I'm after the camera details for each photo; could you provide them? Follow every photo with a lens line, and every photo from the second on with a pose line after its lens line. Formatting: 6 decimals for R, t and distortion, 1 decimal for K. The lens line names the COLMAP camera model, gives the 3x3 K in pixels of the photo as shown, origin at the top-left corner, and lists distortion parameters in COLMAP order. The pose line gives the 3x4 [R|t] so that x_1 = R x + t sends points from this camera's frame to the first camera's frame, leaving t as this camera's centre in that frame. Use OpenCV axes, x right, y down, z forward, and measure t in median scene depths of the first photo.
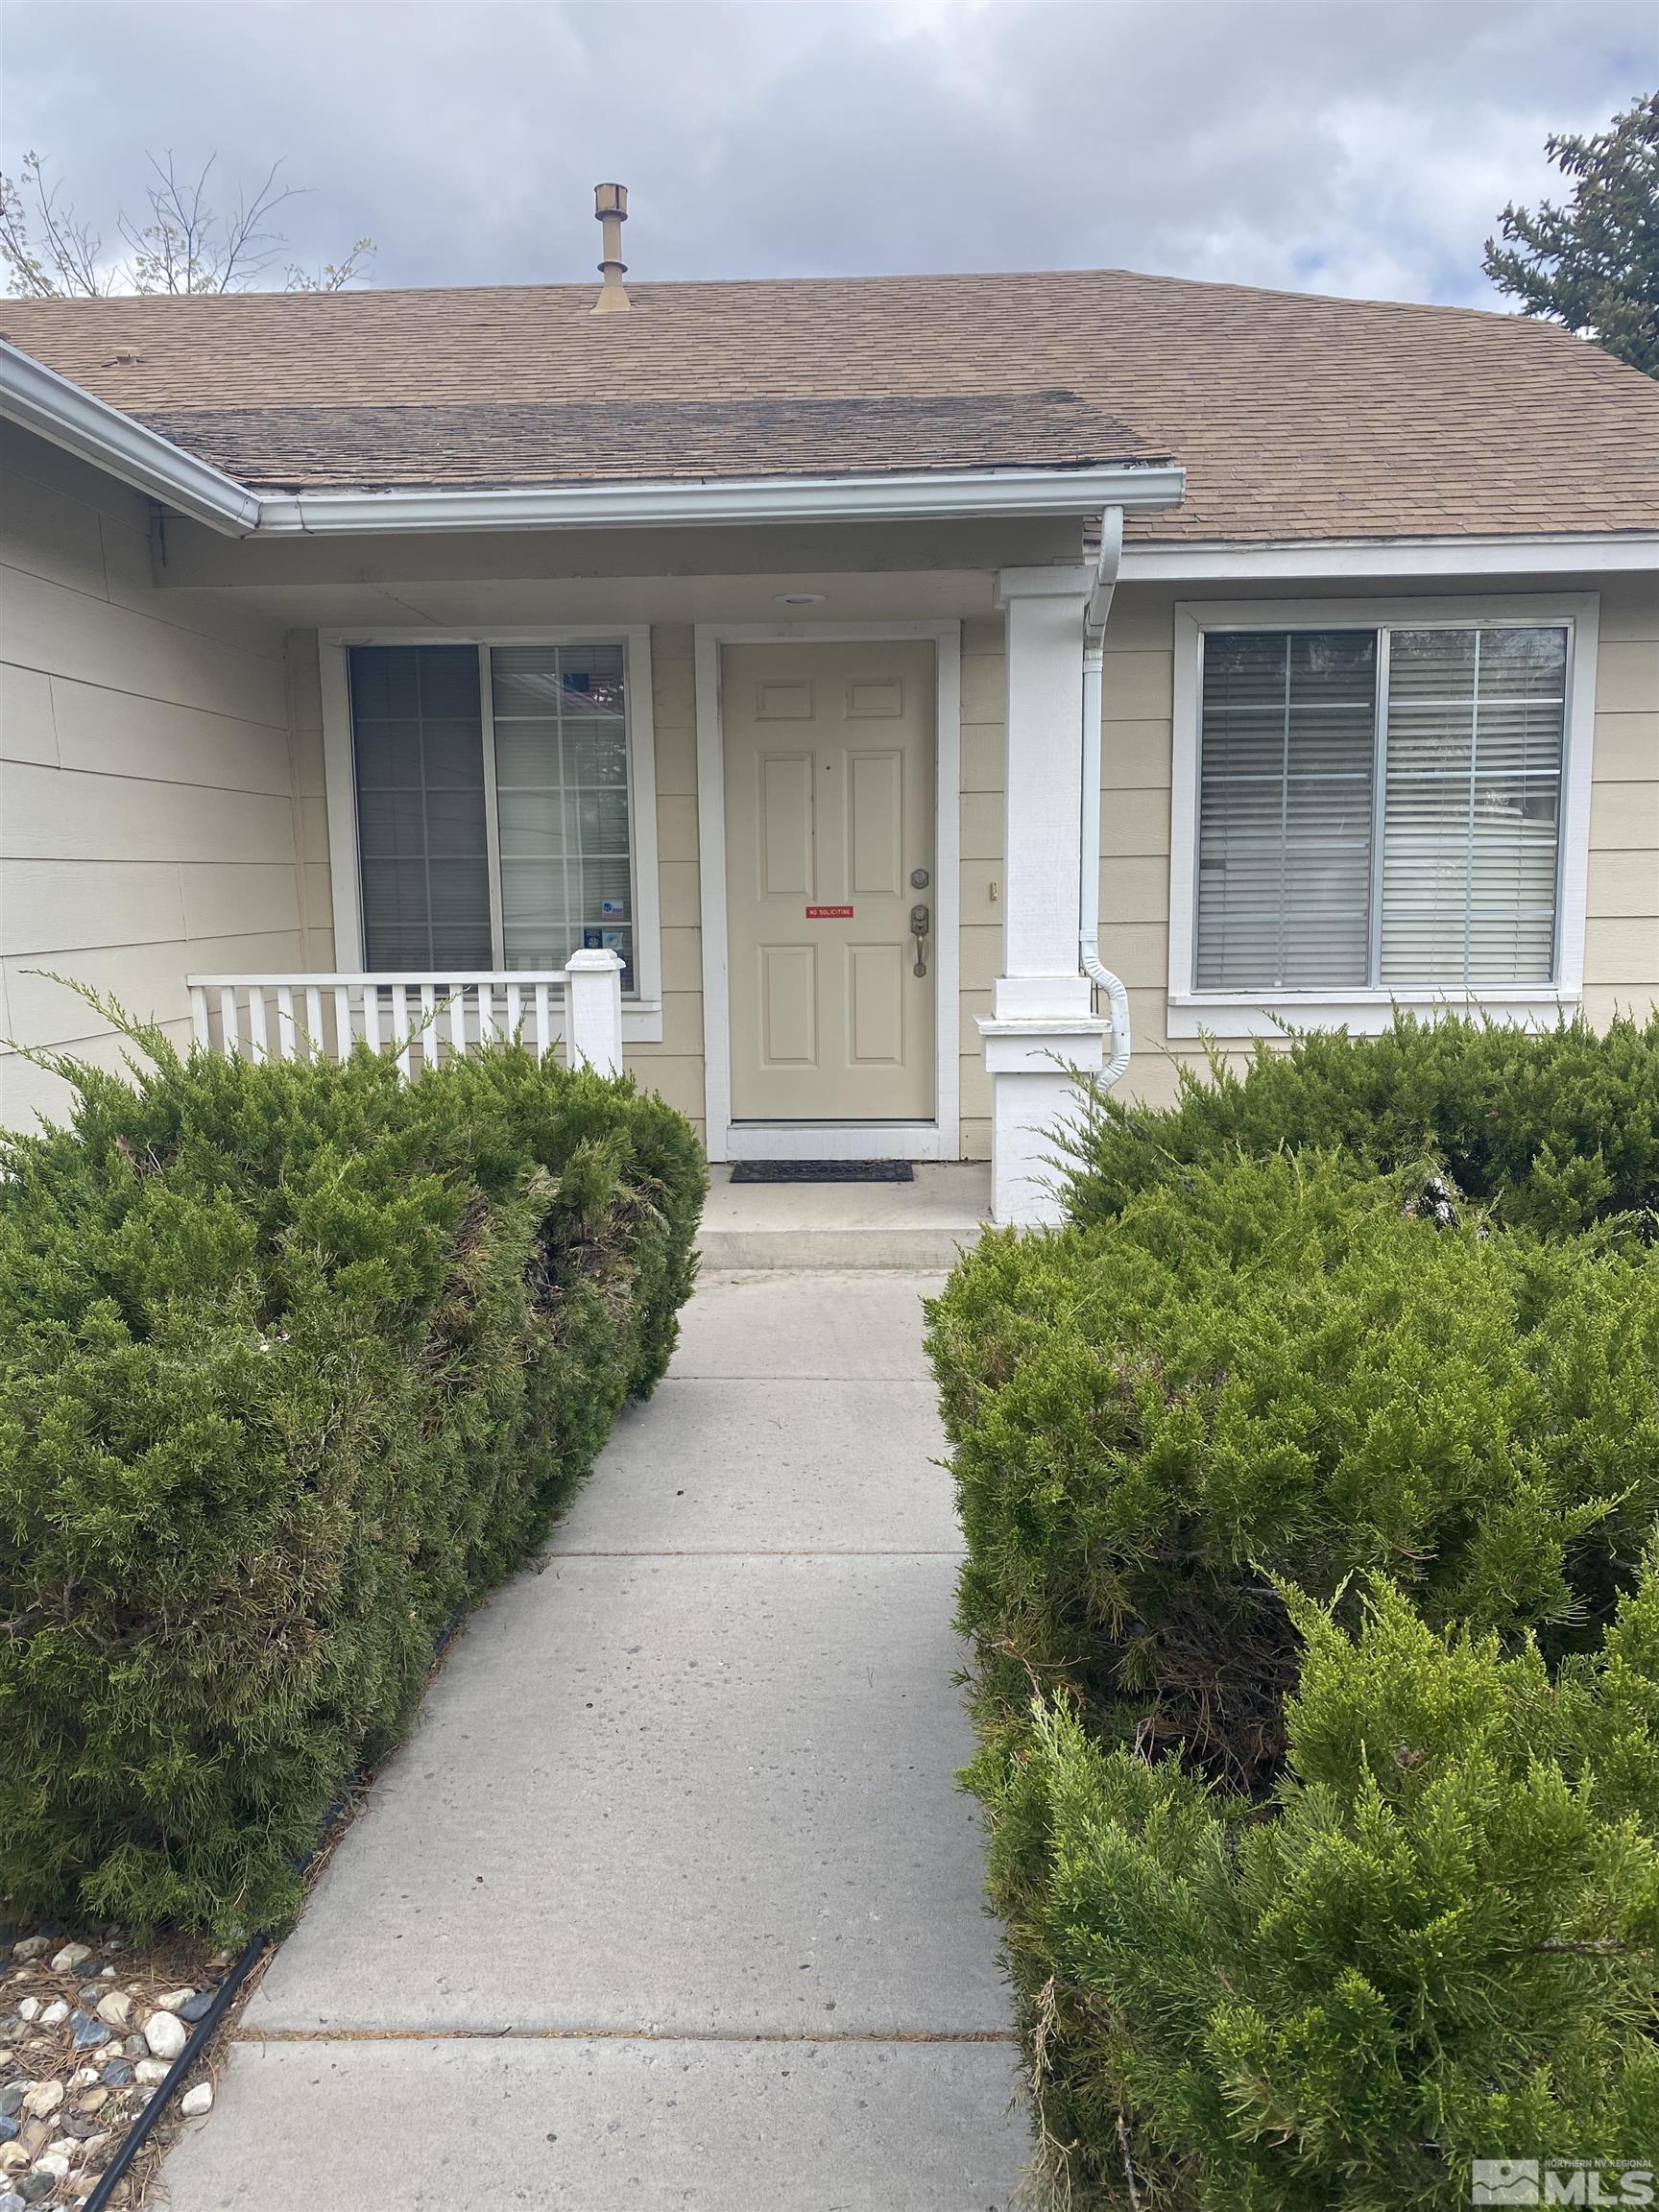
lens RADIAL K [[1678.0, 0, 829.7], [0, 1678.0, 1110.7], [0, 0, 1]] dist [0.028250, -0.025207]
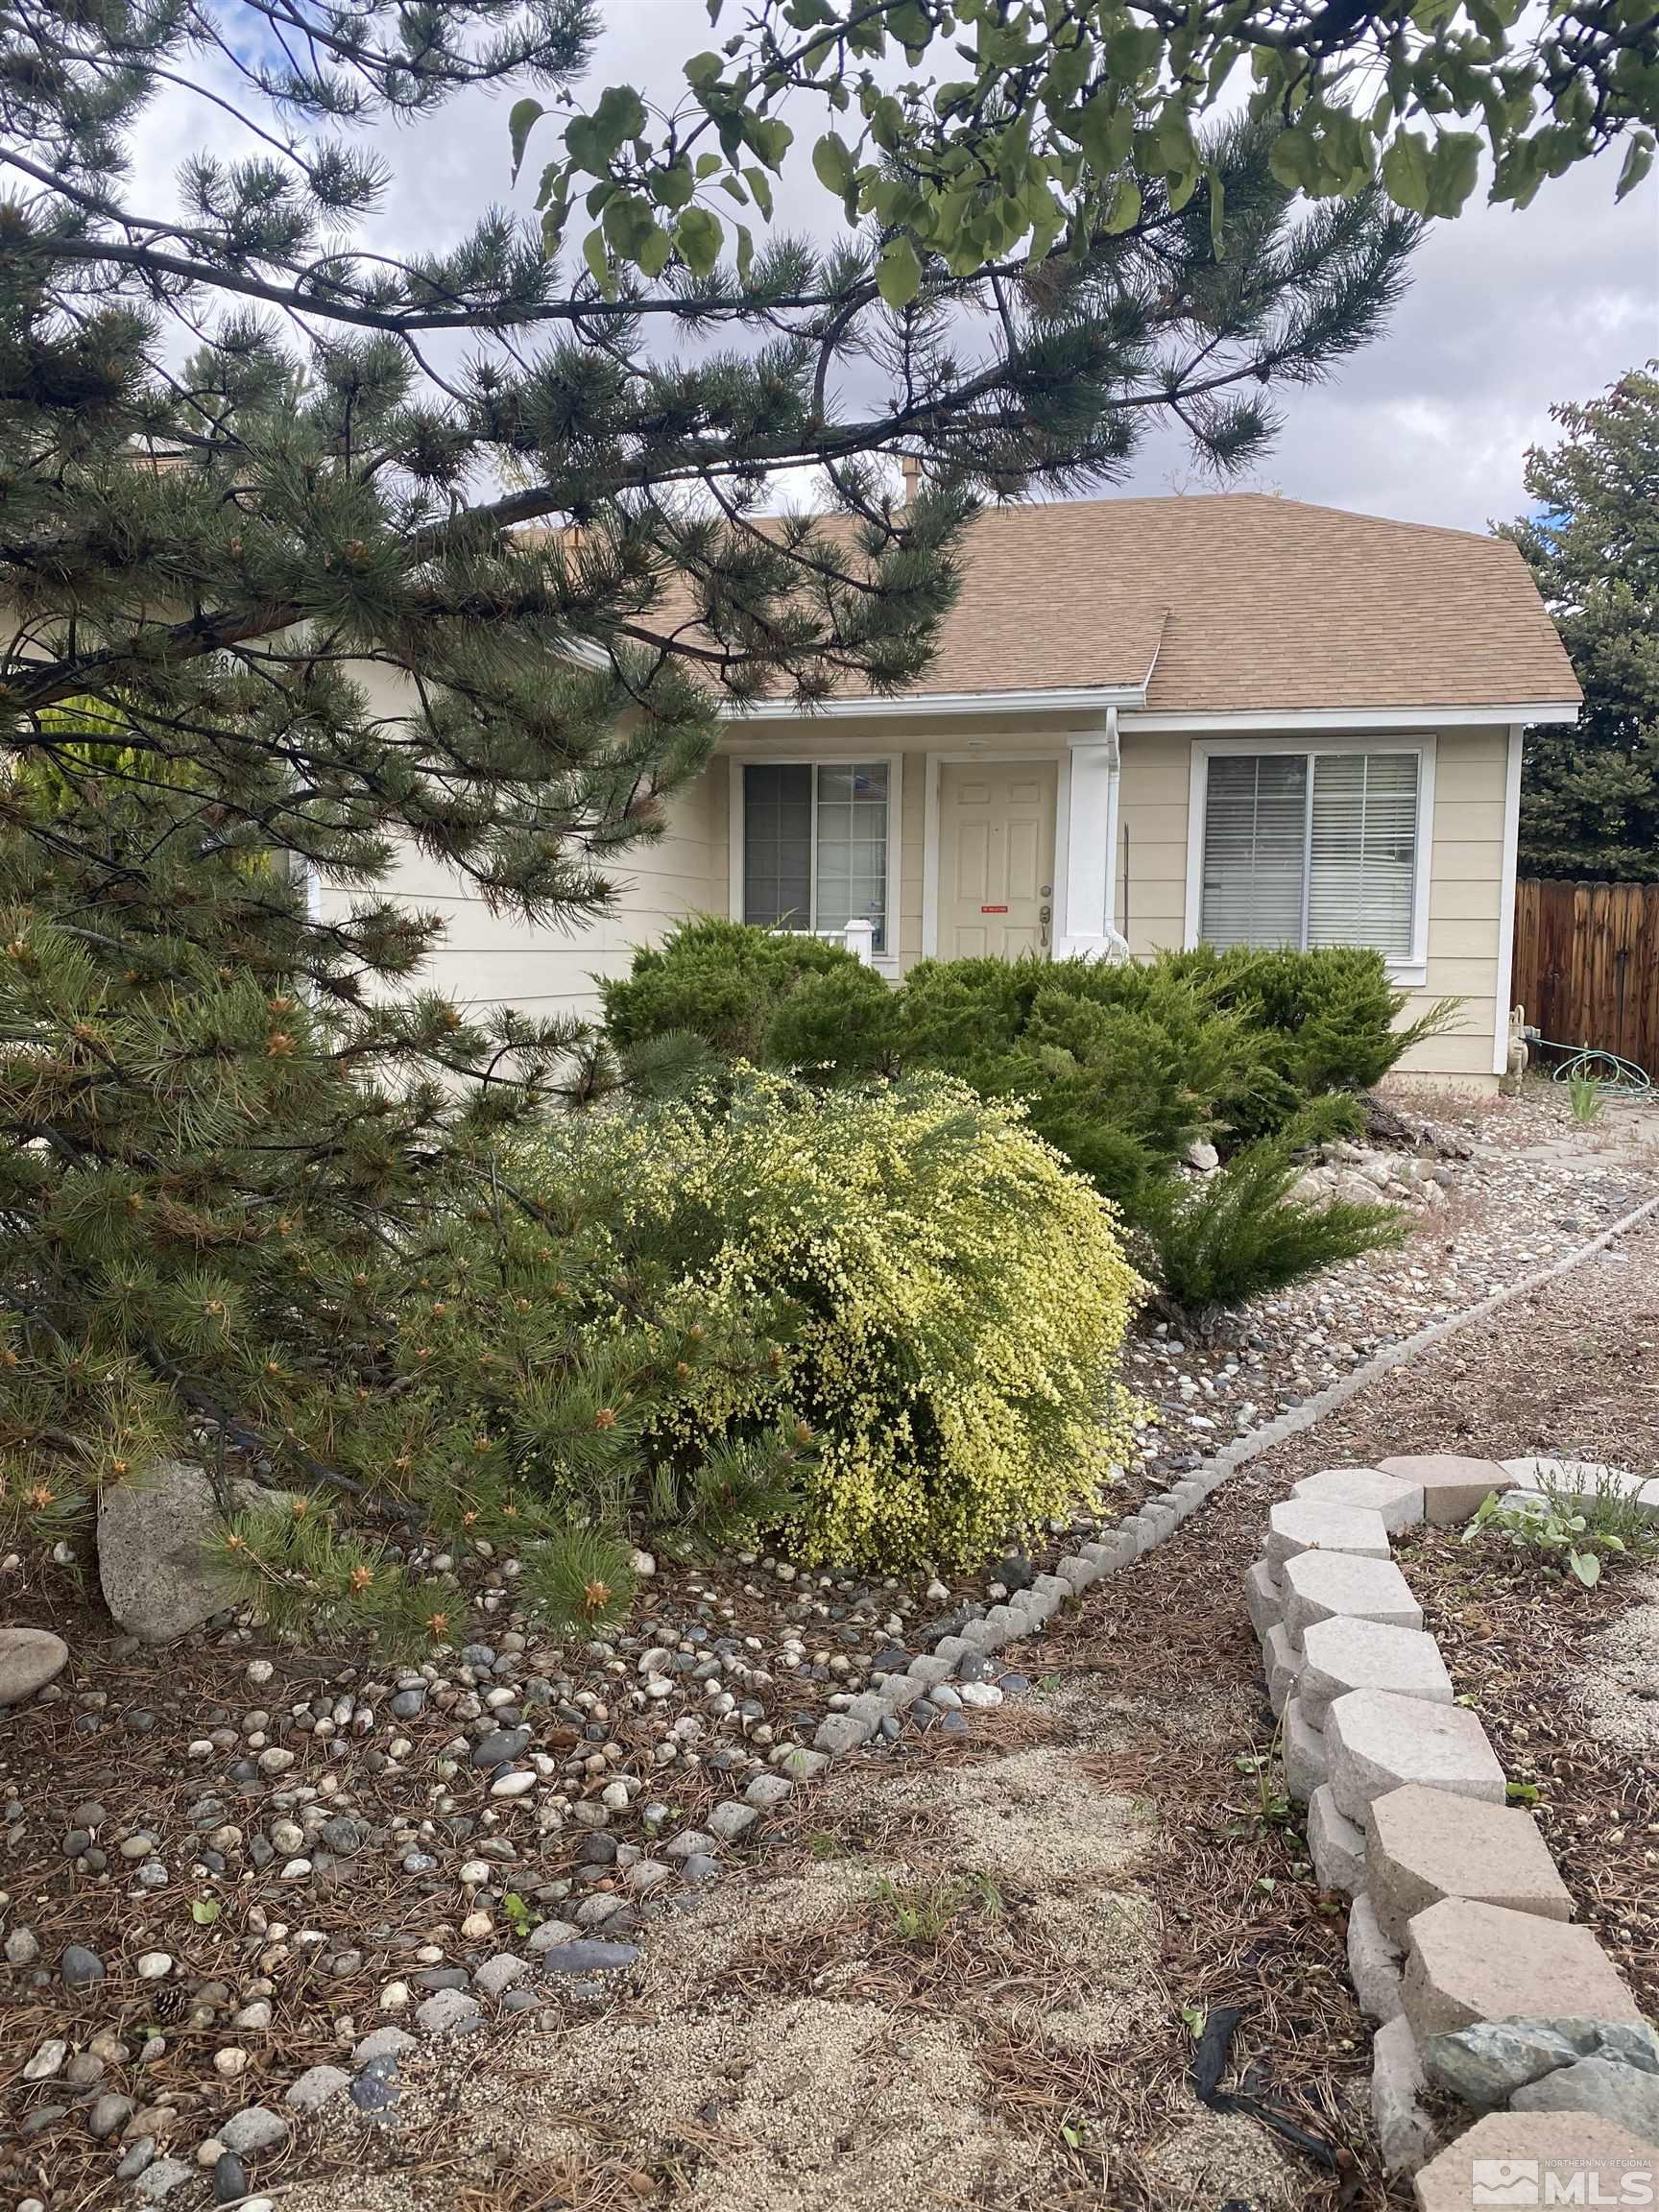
lens RADIAL K [[1678.0, 0, 827.8], [0, 1678.0, 1103.5], [0, 0, 1]] dist [0.028250, -0.025207]
pose [[0.979516, 0.039153, -0.197523, 0.192673], [-0.046669, 0.998347, -0.033540, 0.162615], [0.195884, 0.042071, 0.979724, -0.812928]]
